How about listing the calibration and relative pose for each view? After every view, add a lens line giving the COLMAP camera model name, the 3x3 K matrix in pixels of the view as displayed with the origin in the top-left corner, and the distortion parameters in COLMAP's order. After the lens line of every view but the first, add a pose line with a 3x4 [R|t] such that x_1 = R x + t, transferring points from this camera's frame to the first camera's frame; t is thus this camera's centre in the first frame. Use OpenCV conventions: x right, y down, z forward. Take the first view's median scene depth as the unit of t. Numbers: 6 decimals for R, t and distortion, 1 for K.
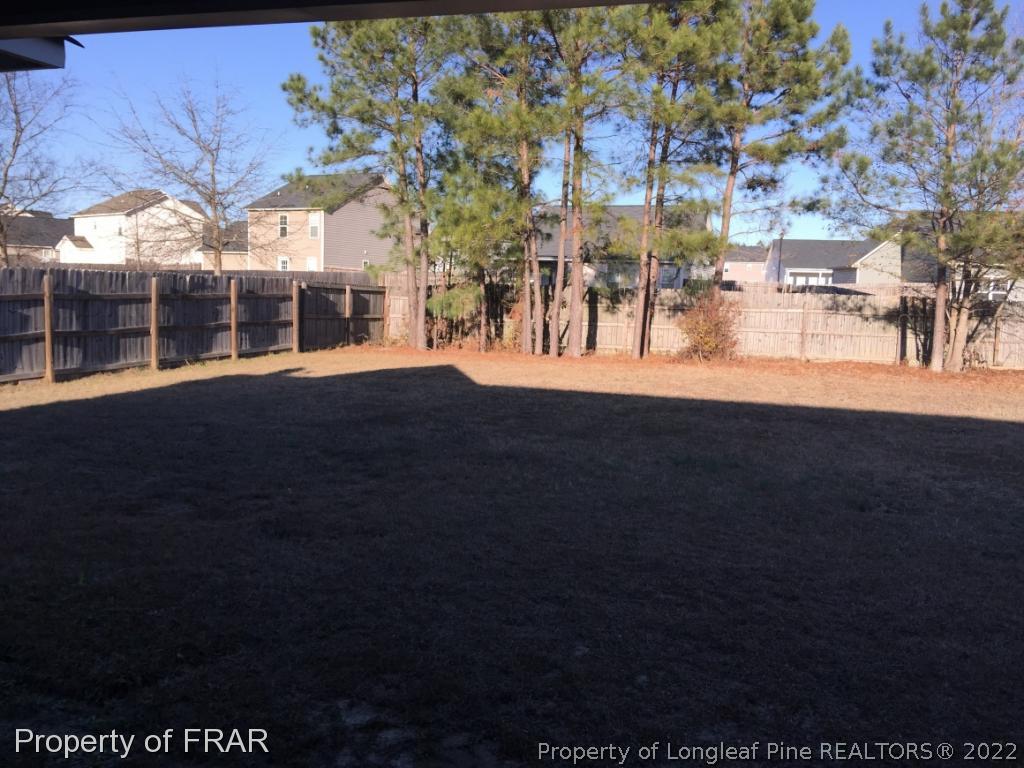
lens RADIAL K [[904.5, 0, 511.4], [0, 904.5, 381.7], [0, 0, 1]] dist [0.062264, -0.095526]
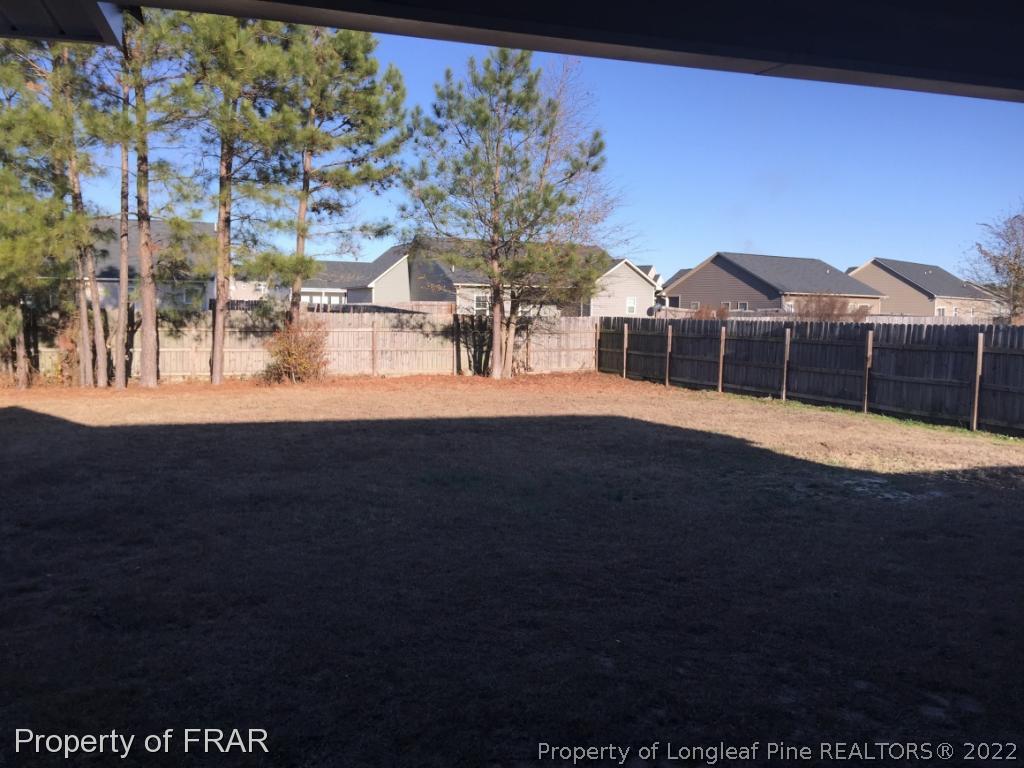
lens RADIAL K [[904.5, 0, 511.5], [0, 904.5, 377.8], [0, 0, 1]] dist [0.062264, -0.095526]
pose [[0.822119, -0.059516, 0.566197, -0.152169], [0.072548, 0.997365, -0.000503, -0.010172], [-0.564675, 0.041490, 0.824270, 0.046455]]
